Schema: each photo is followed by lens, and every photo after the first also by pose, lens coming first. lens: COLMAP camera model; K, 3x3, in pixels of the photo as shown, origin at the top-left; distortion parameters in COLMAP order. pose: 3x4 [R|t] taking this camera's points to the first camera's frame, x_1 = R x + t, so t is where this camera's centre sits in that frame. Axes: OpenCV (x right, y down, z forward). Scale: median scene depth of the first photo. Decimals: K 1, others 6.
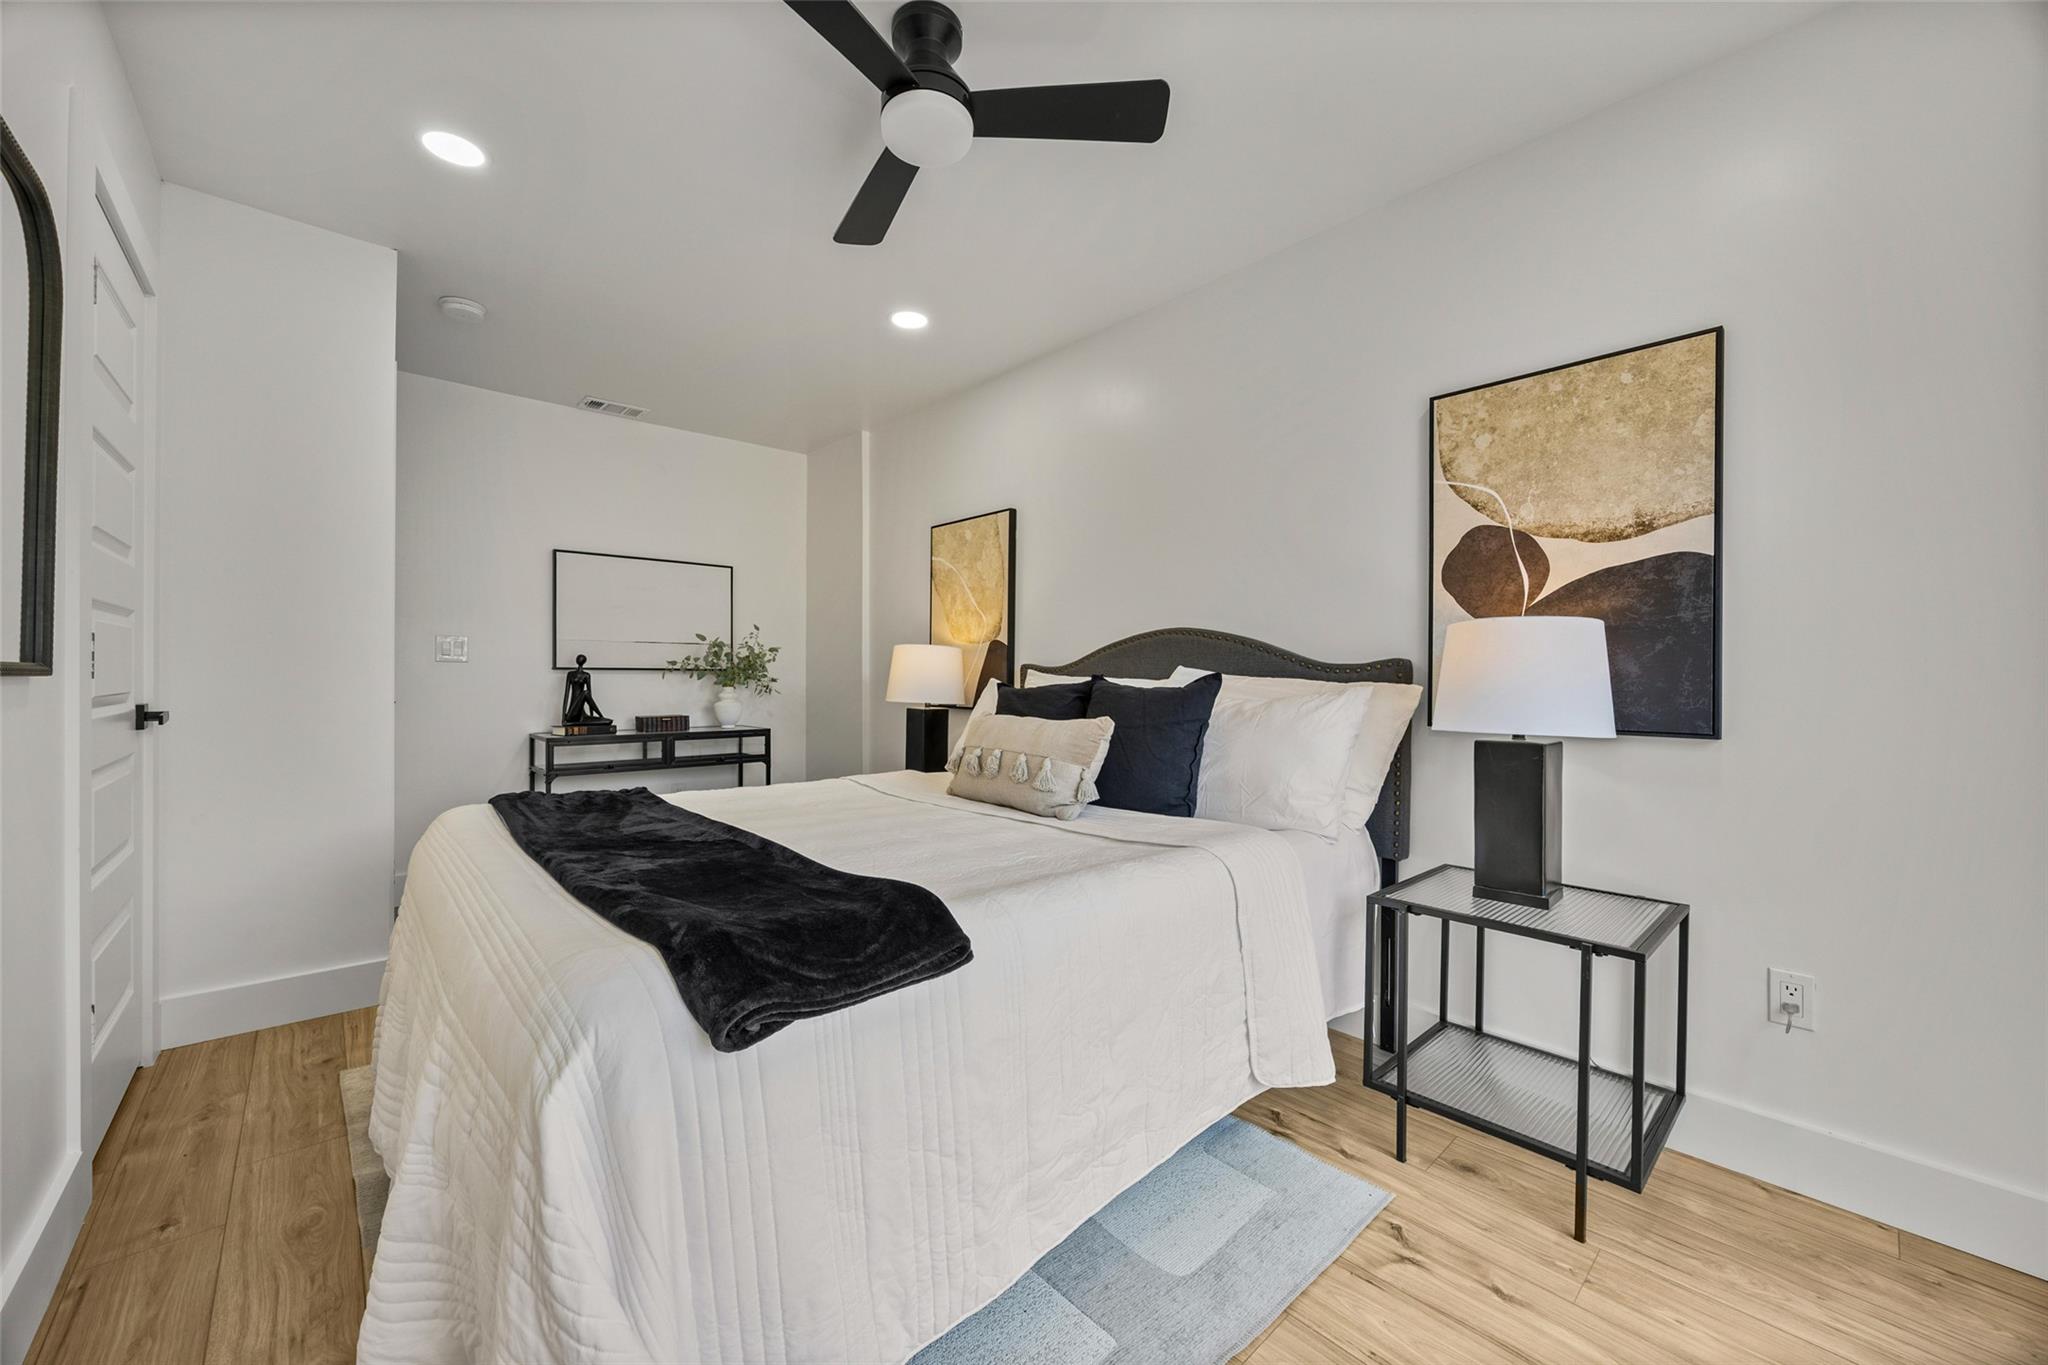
lens RADIAL K [[786.9, 0, 1025.9], [0, 786.9, 677.4], [0, 0, 1]] dist [-0.003490, -0.000231]
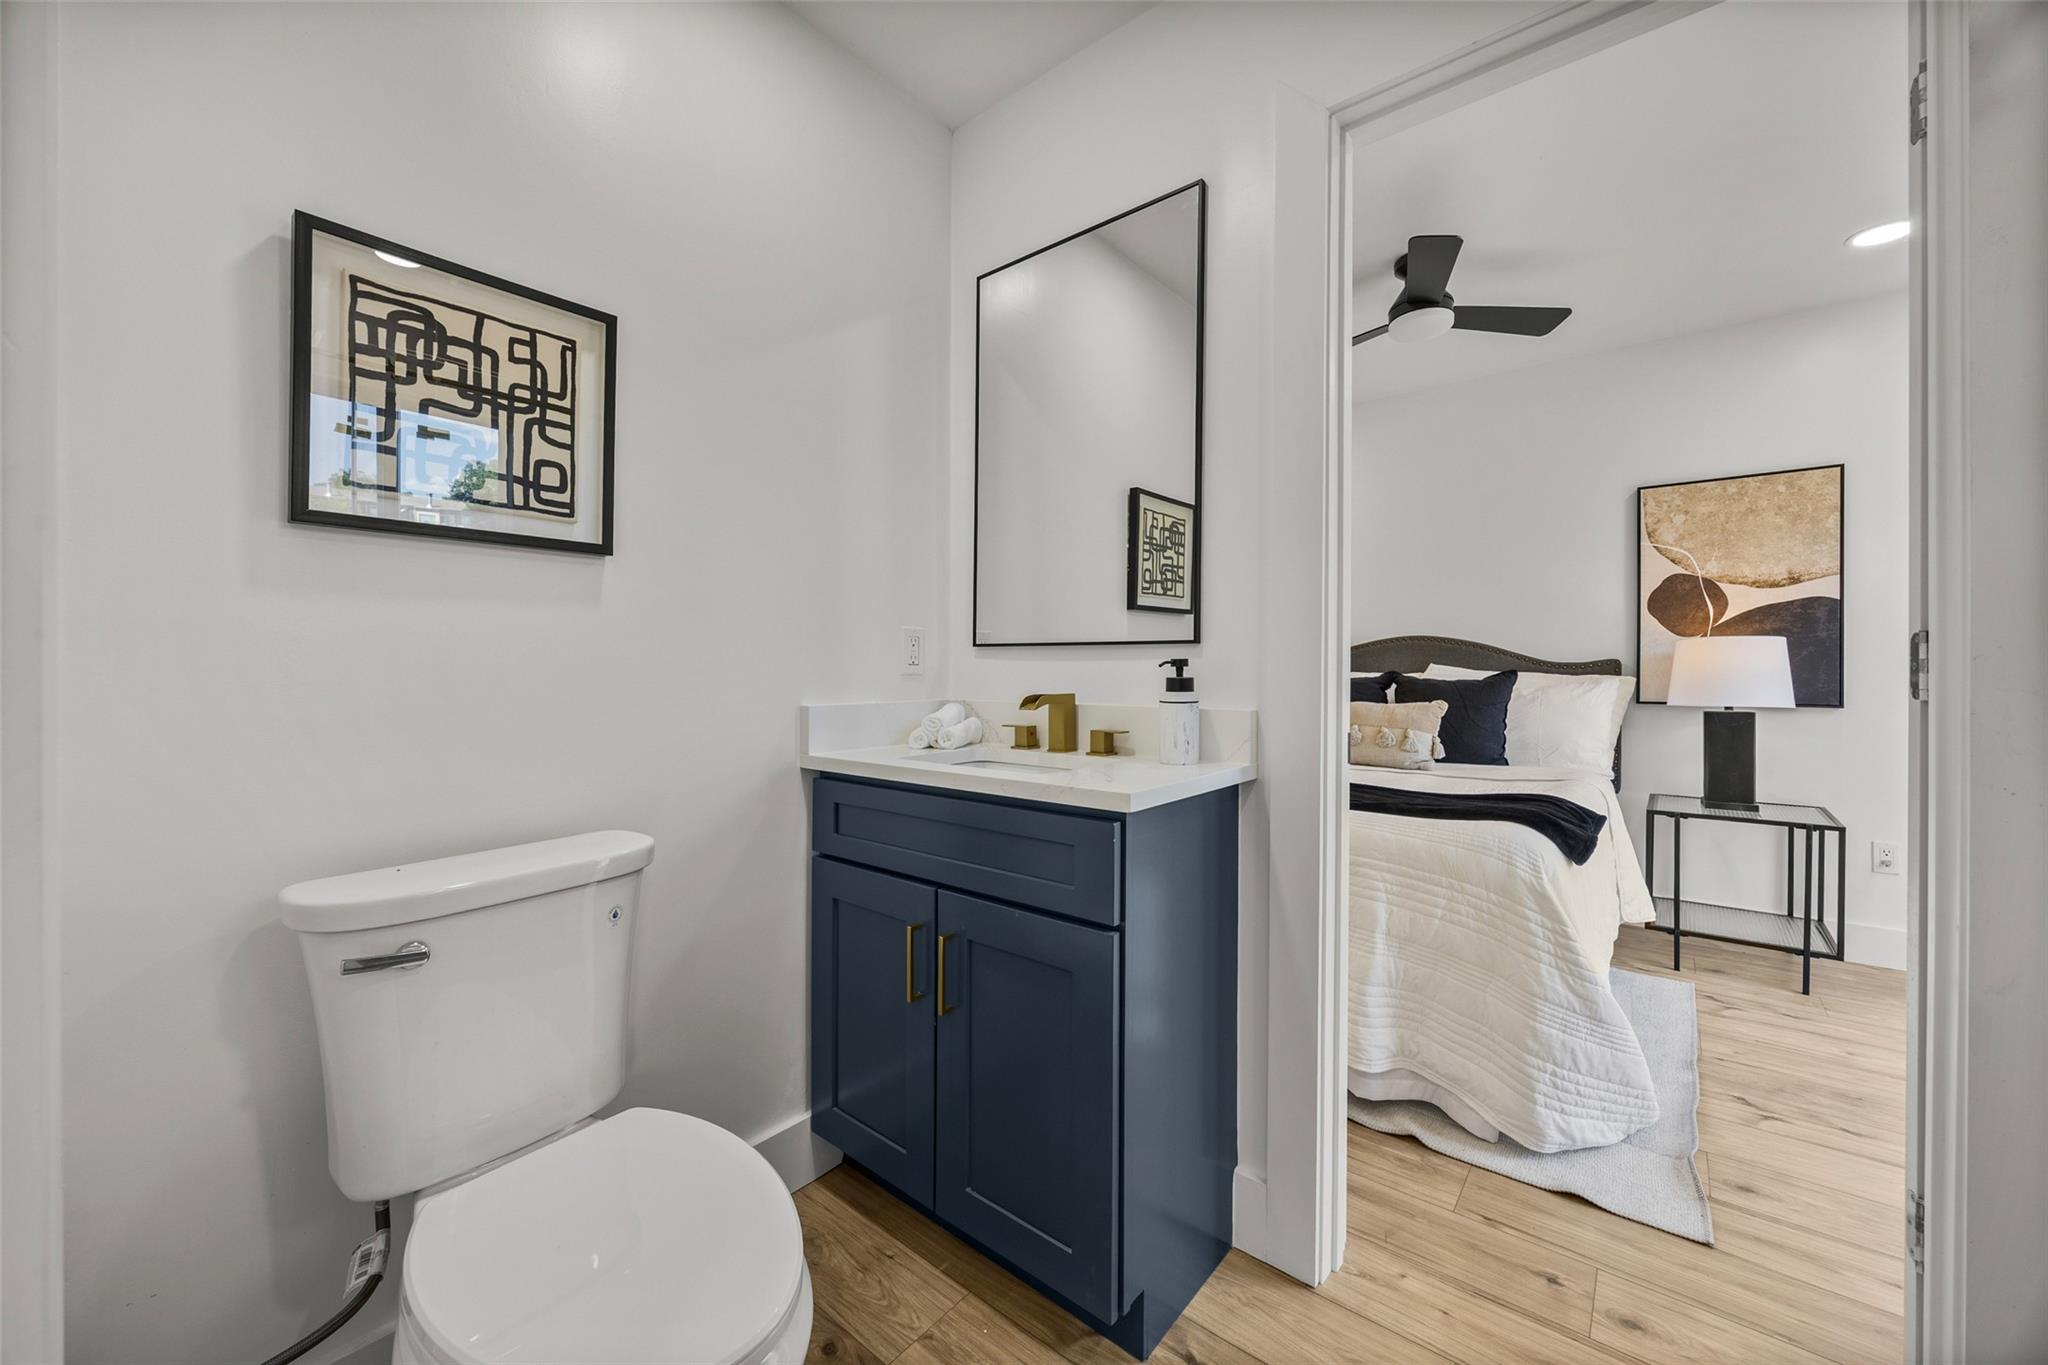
lens RADIAL K [[786.9, 0, 1022.7], [0, 786.9, 668.9], [0, 0, 1]] dist [-0.003490, -0.000231]
pose [[0.989889, -0.007047, 0.141671, -0.986797], [0.006609, 0.999972, 0.003561, -0.020663], [-0.141692, -0.002589, 0.989907, -0.375891]]
